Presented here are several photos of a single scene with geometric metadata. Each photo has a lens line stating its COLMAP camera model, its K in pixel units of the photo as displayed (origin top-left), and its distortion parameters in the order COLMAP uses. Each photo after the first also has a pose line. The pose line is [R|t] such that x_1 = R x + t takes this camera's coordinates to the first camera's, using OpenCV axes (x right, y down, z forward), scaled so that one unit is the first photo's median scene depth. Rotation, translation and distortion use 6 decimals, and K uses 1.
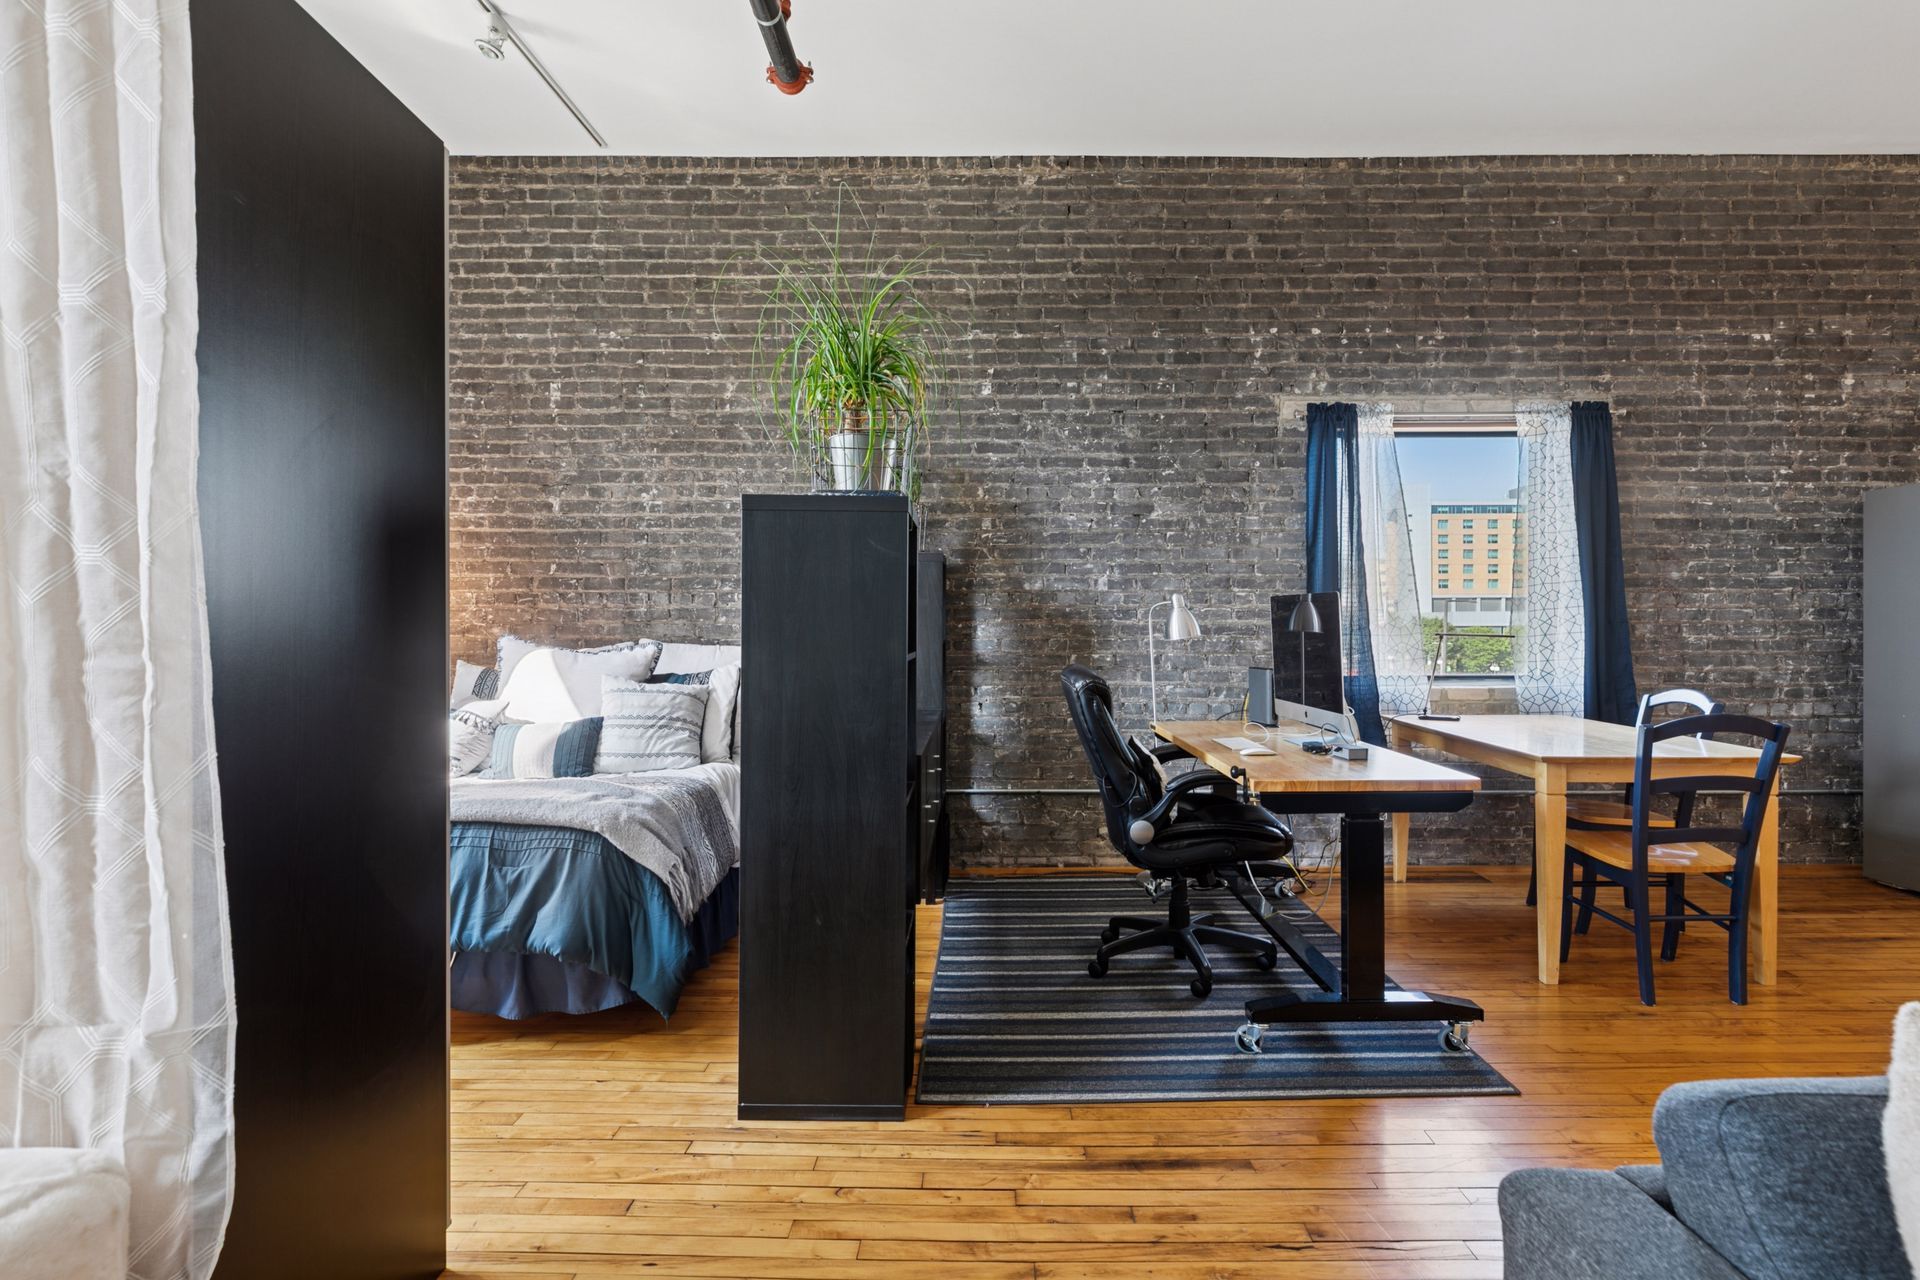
lens RADIAL K [[1019.6, 0, 964.6], [0, 1019.6, 627.0], [0, 0, 1]] dist [-0.000428, -0.001242]
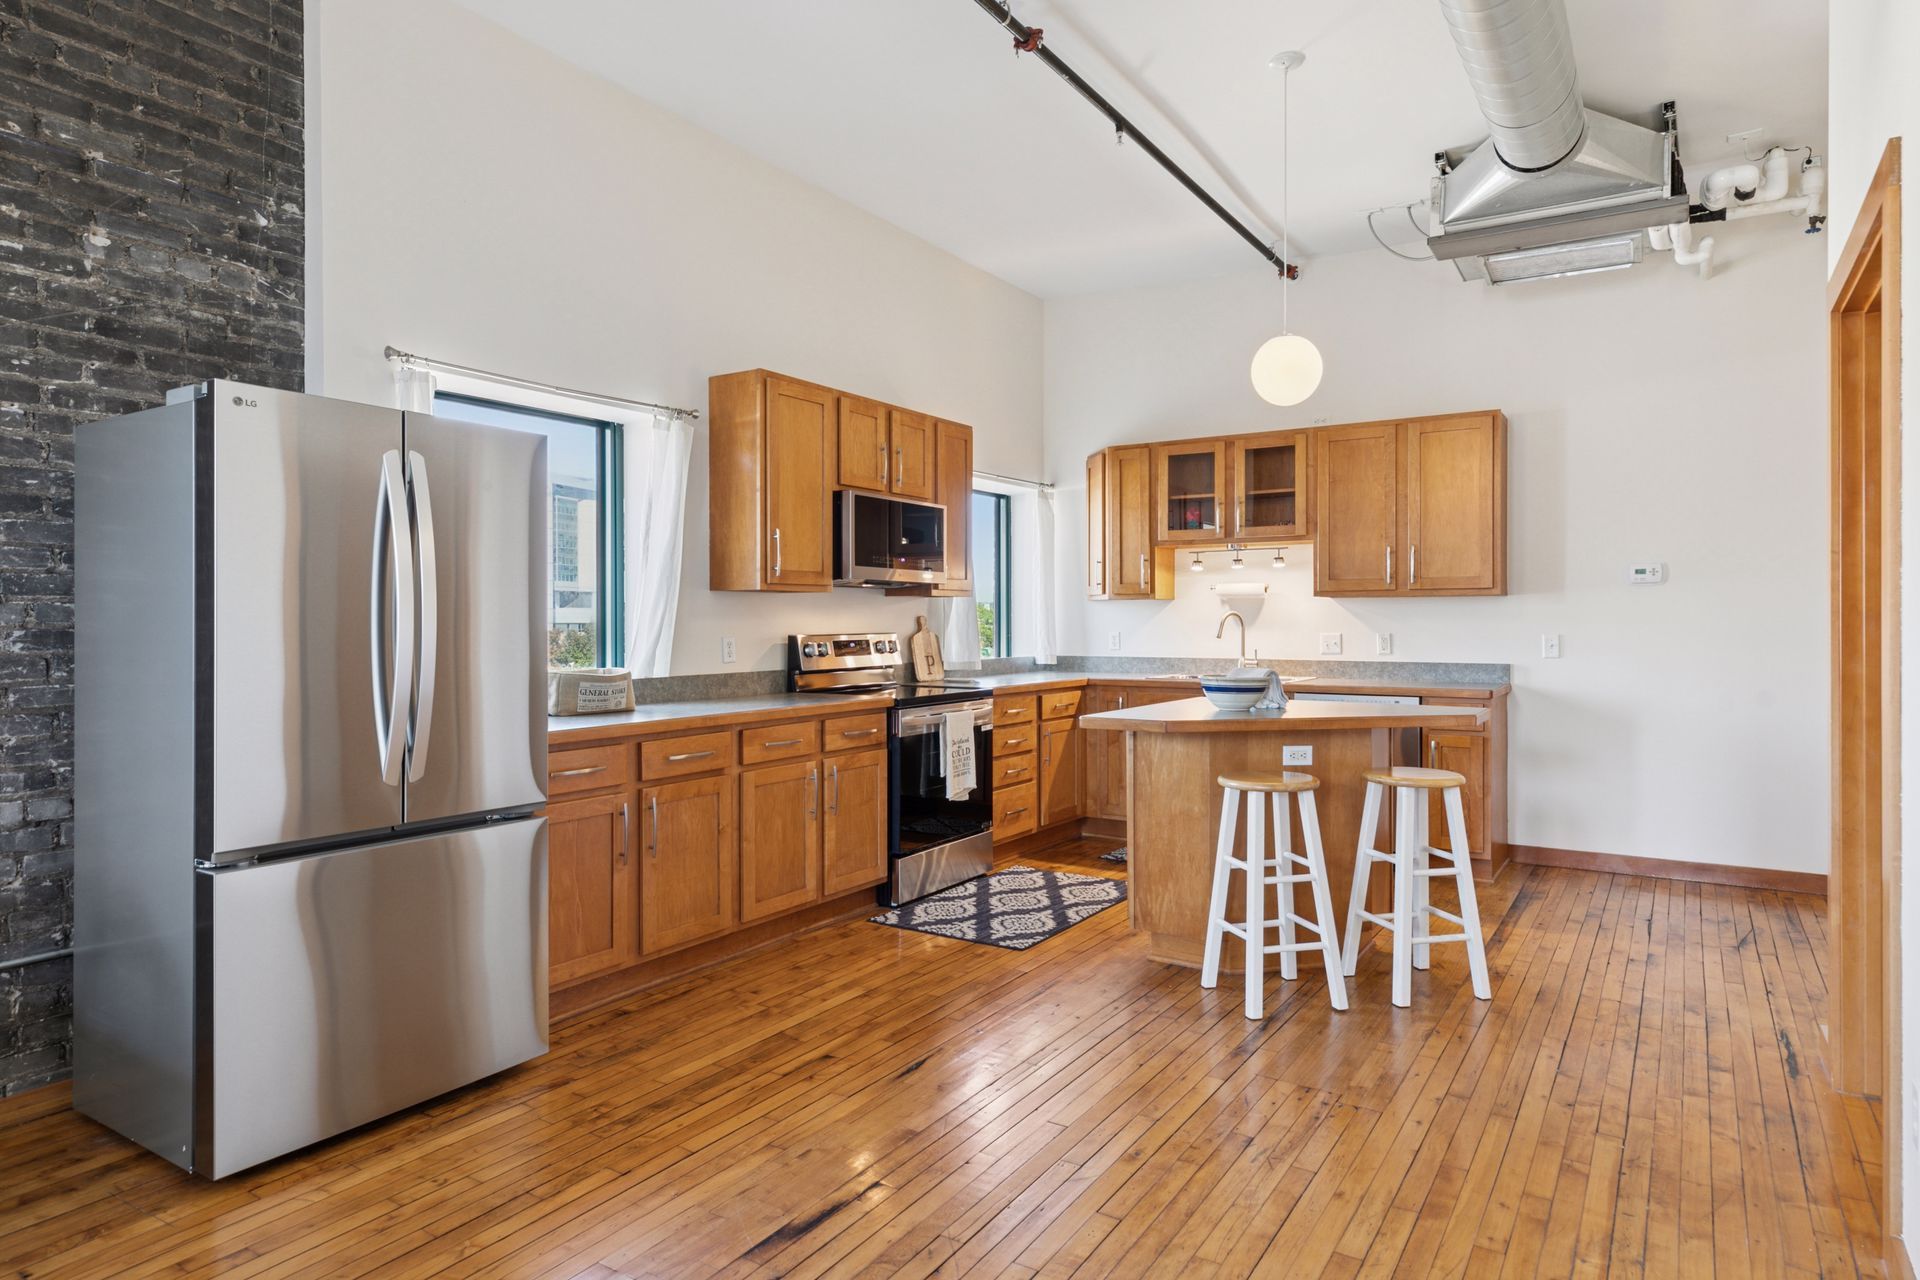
lens RADIAL K [[1093.1, 0, 982.5], [0, 1093.1, 624.6], [0, 0, 1]] dist [0.012228, -0.000202]
pose [[0.534923, 0.000389, 0.844901, 0.605628], [-0.000481, 1.000000, -0.000155, -0.021712], [-0.844901, -0.000323, 0.534923, 0.236038]]
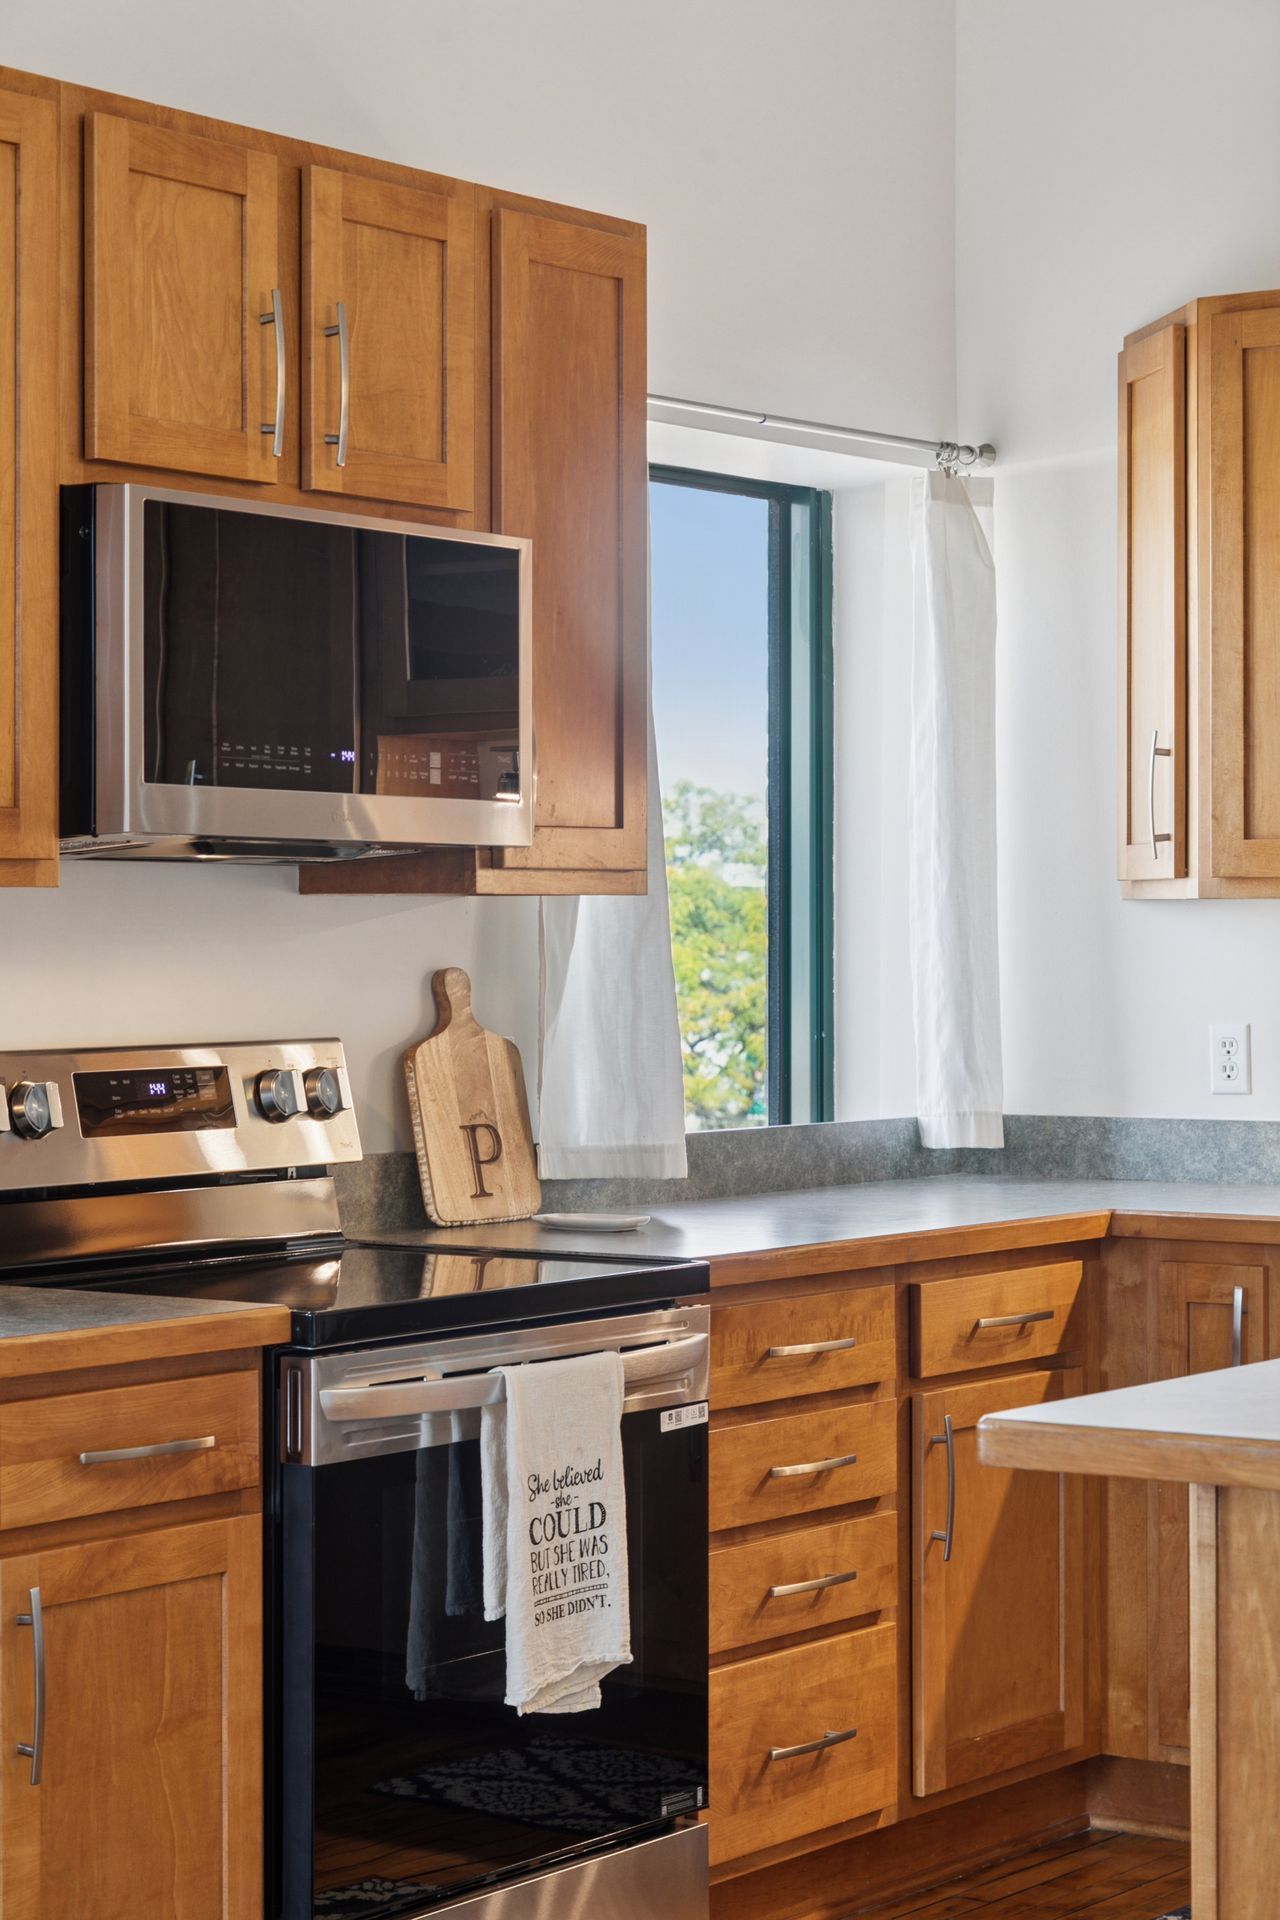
lens RADIAL K [[4023.0, 0, 640.0], [0, 4023.0, 960.0], [0, 0, 1]] dist [0.019608, -0.191625]
pose [[0.578753, -0.001931, 0.815500, 0.698771], [-0.000416, 0.999996, 0.002663, -0.037507], [-0.815502, -0.001881, 0.578751, 0.238346]]
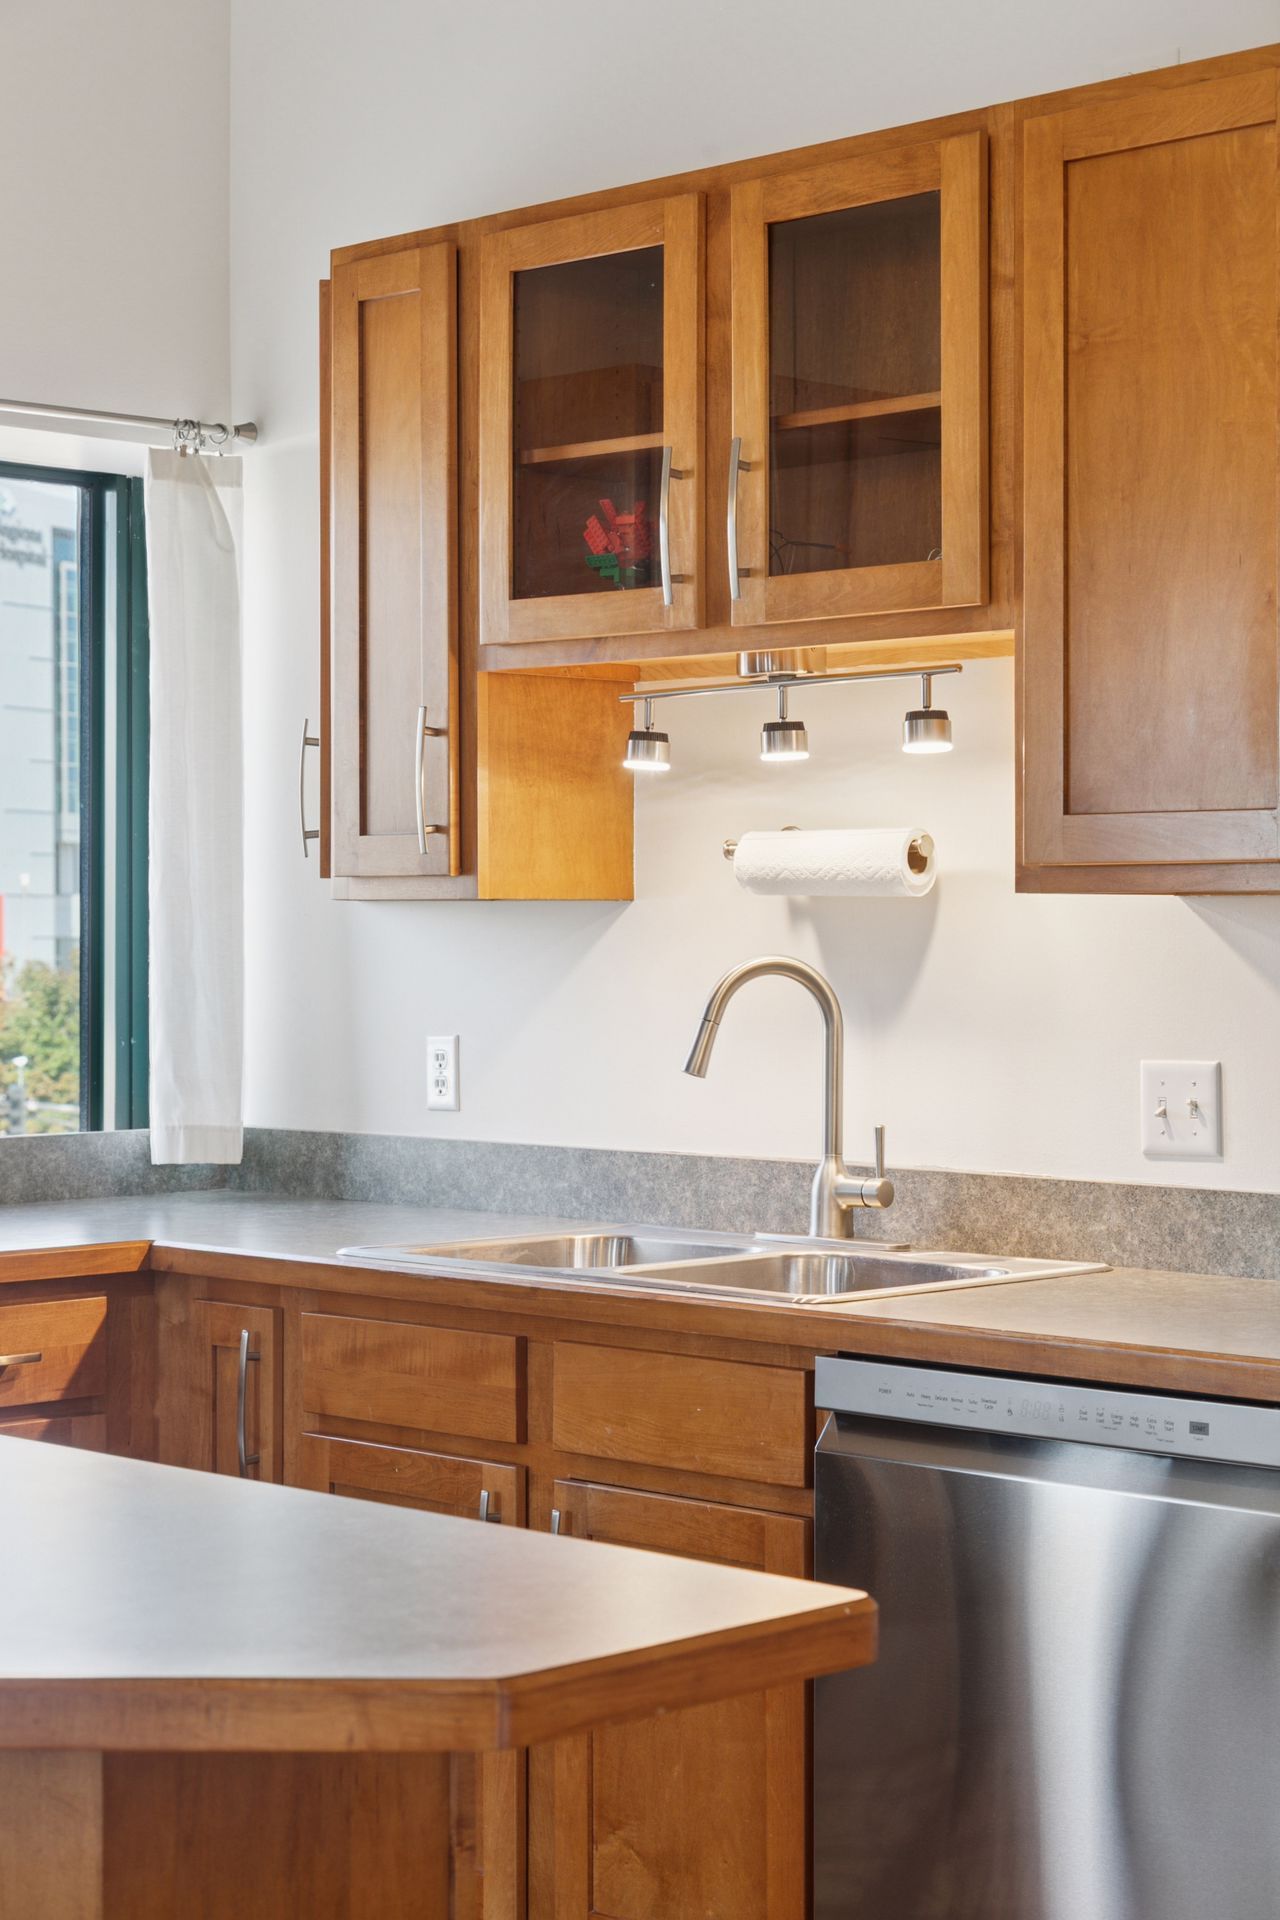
lens RADIAL K [[3418.7, 0, 639.5], [0, 3418.7, 905.1], [0, 0, 1]] dist [-0.004319, 0.056316]
pose [[0.697244, 0.009070, 0.716777, 1.194474], [-0.002430, 0.999944, -0.010289, -0.042208], [-0.716830, 0.005432, 0.697227, 0.069956]]
